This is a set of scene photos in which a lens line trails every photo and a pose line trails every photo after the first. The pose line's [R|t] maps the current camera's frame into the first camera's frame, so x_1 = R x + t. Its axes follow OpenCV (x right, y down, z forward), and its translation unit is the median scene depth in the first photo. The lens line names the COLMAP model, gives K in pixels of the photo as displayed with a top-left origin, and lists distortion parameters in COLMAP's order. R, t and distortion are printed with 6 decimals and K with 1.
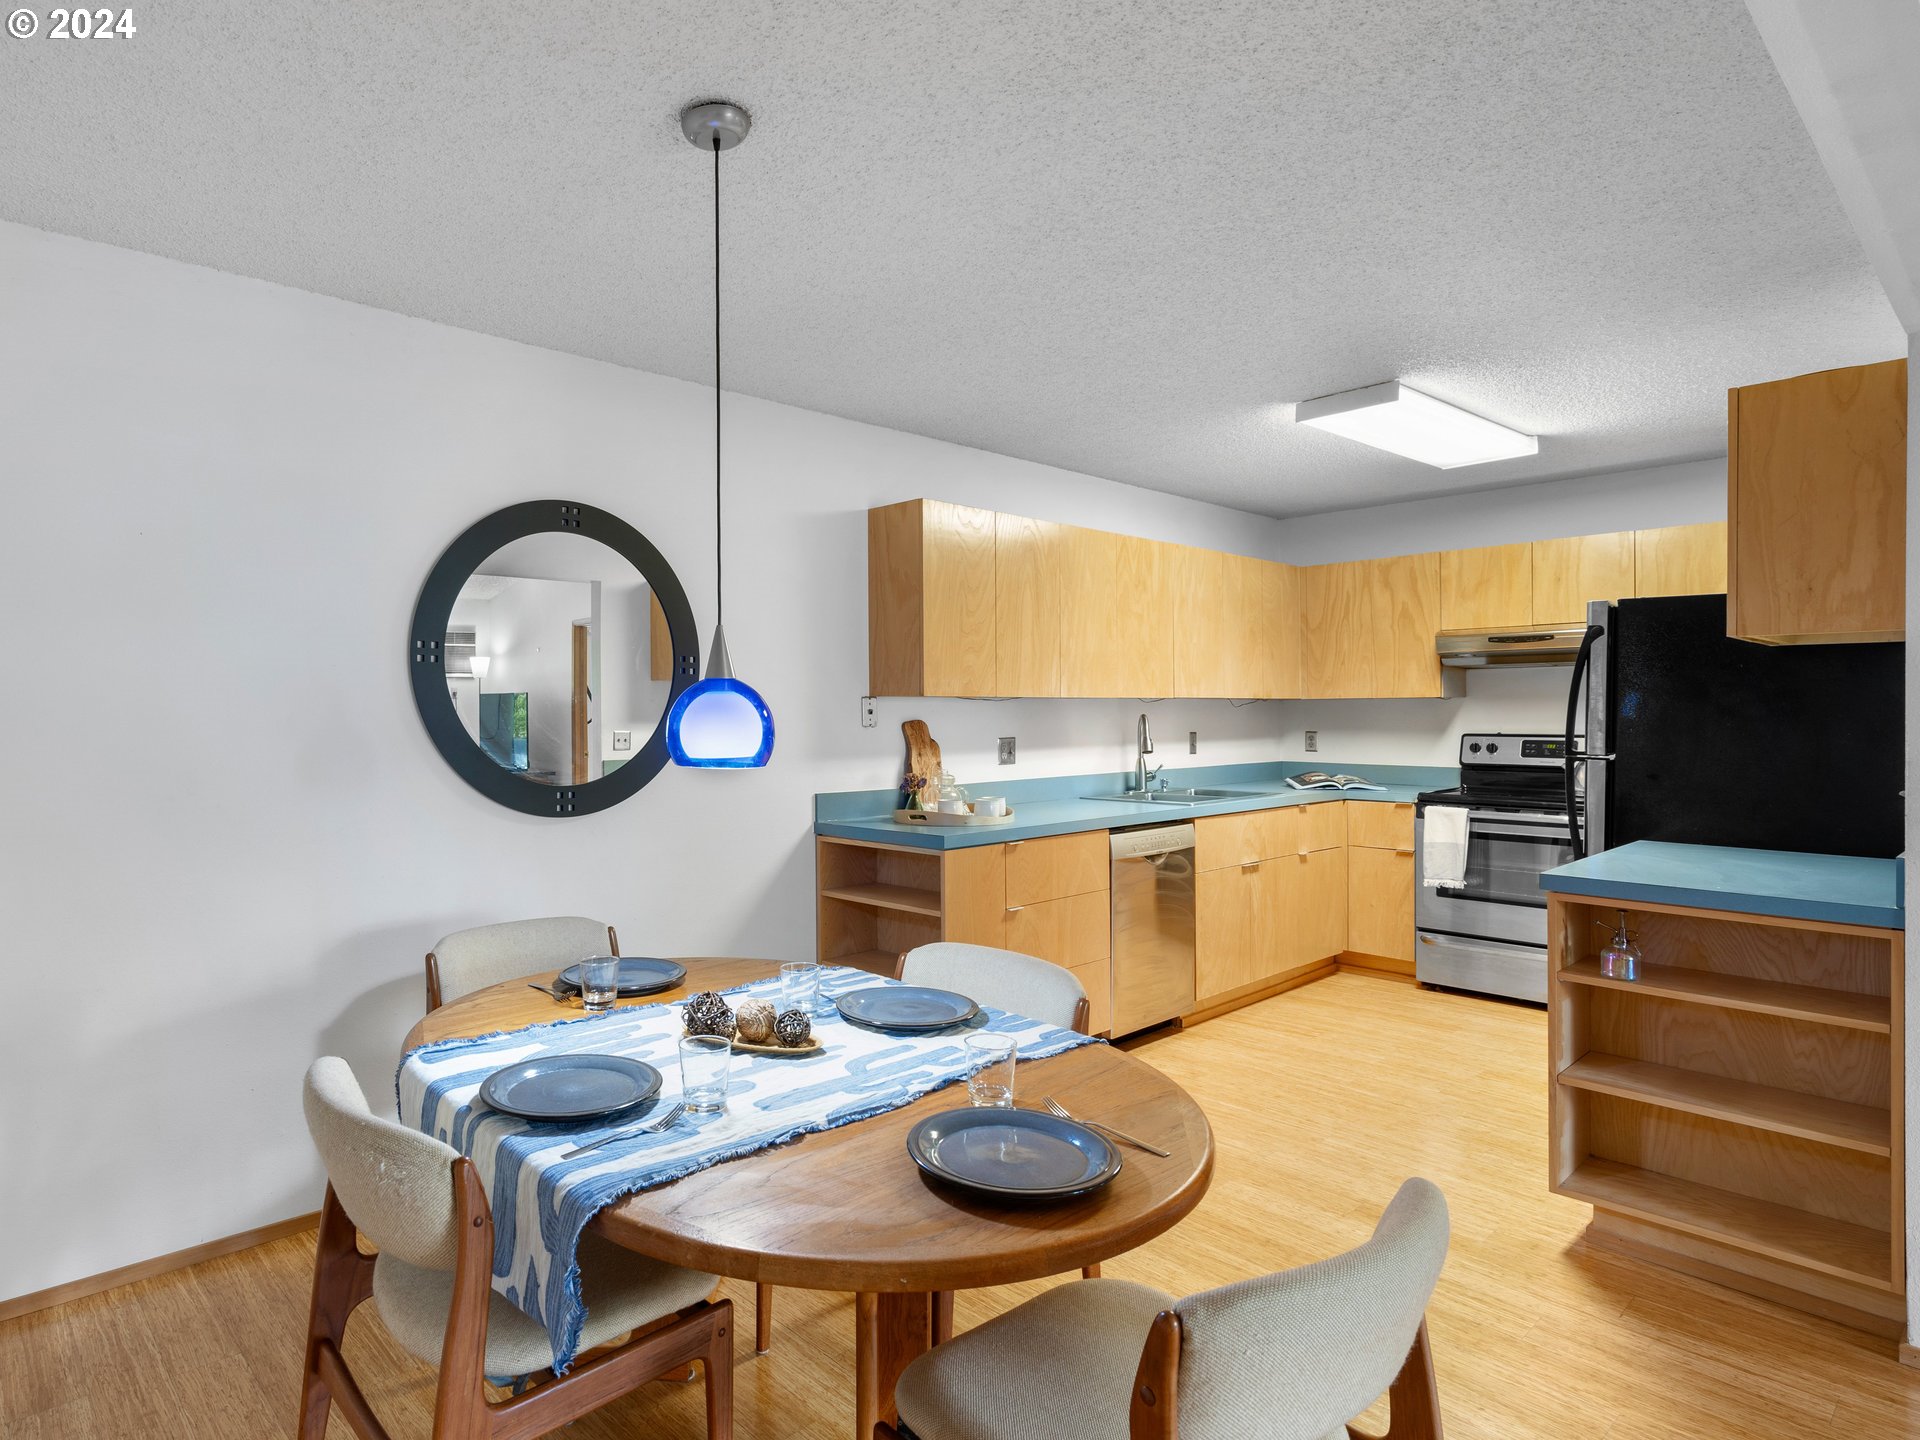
lens RADIAL K [[1093.6, 0, 749.1], [0, 1093.6, 716.0], [0, 0, 1]] dist [-0.004272, -0.000794]
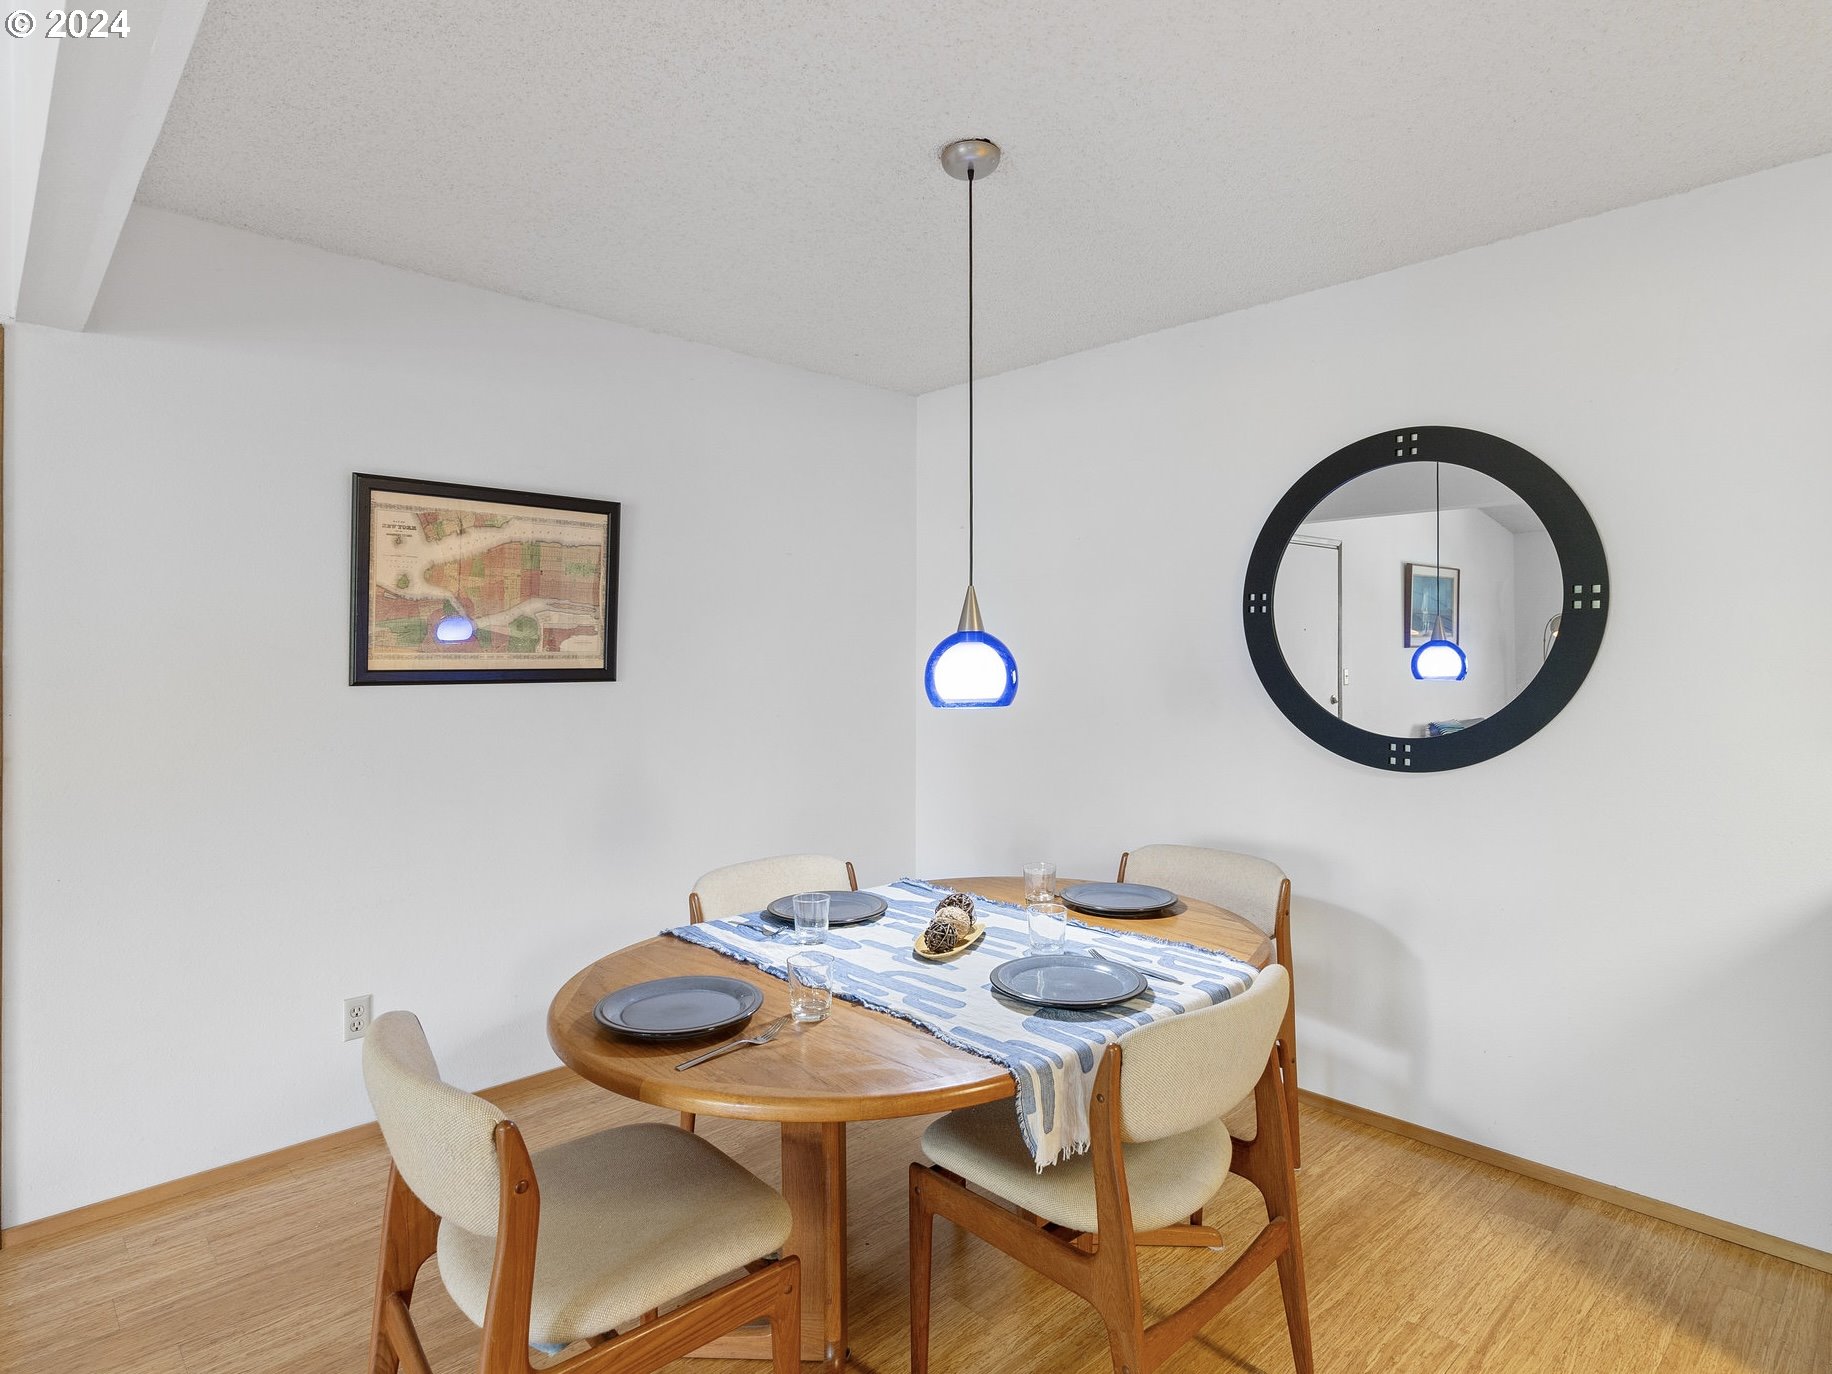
lens RADIAL K [[990.2, 0, 913.8], [0, 990.2, 658.7], [0, 0, 1]] dist [-0.015092, 0.000318]
pose [[0.086274, 0.004742, -0.996260, 1.000257], [-0.003487, 0.999984, 0.004458, -0.008429], [0.996265, 0.003089, 0.086290, 0.831162]]
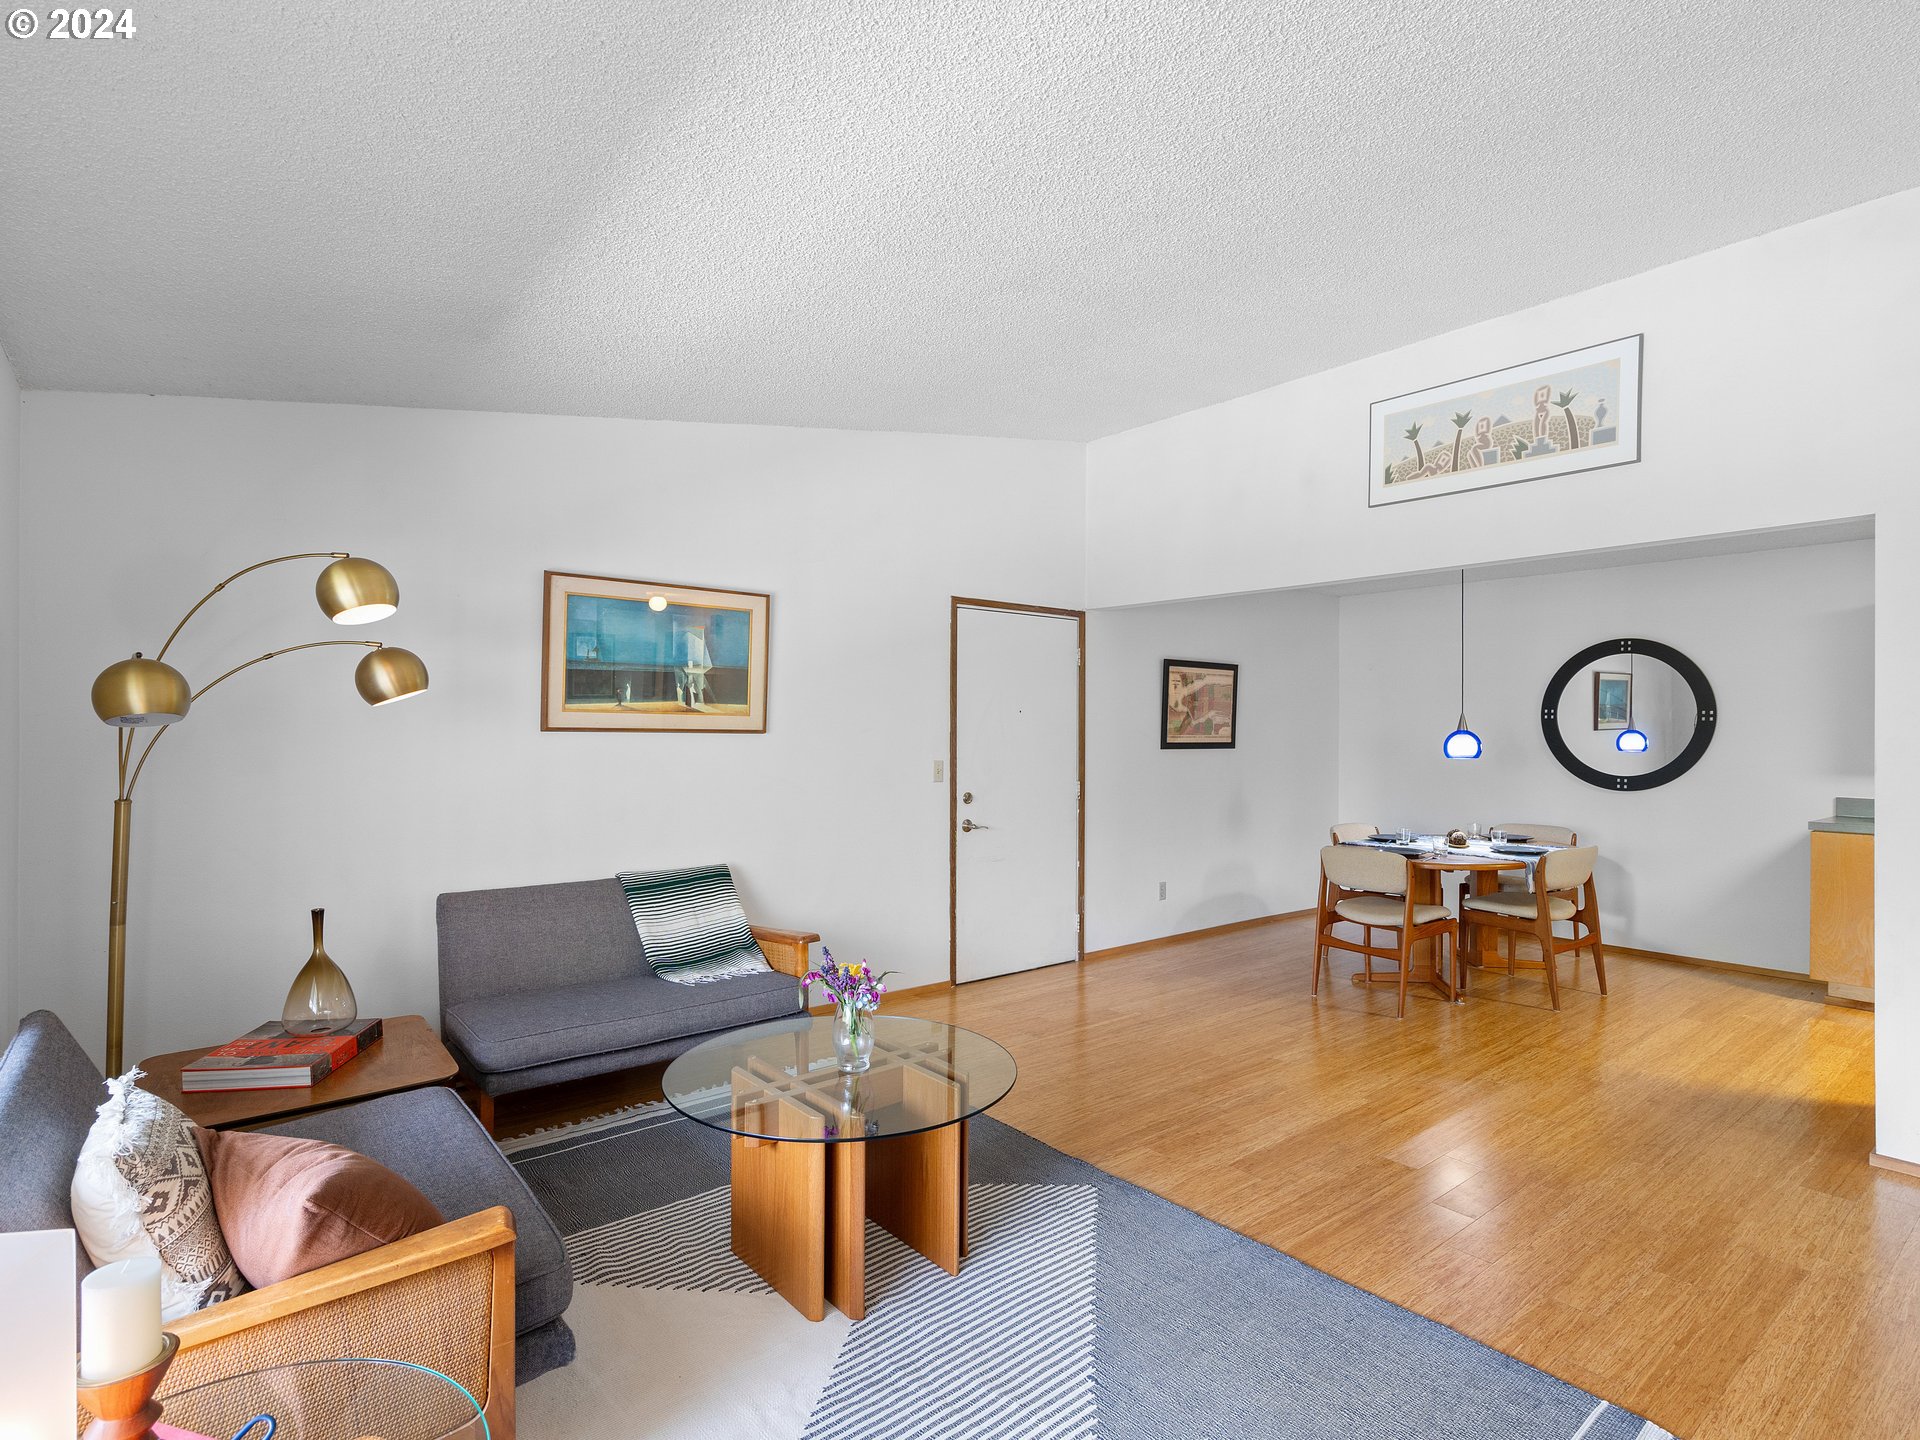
lens RADIAL K [[1013.0, 0, 974.2], [0, 1013.0, 726.5], [0, 0, 1]] dist [-0.000331, -0.000093]
pose [[0.030004, -0.000192, -0.999550, 2.746352], [-0.009893, 0.999951, -0.000489, -0.027266], [0.999501, 0.009903, 0.030001, -0.459434]]
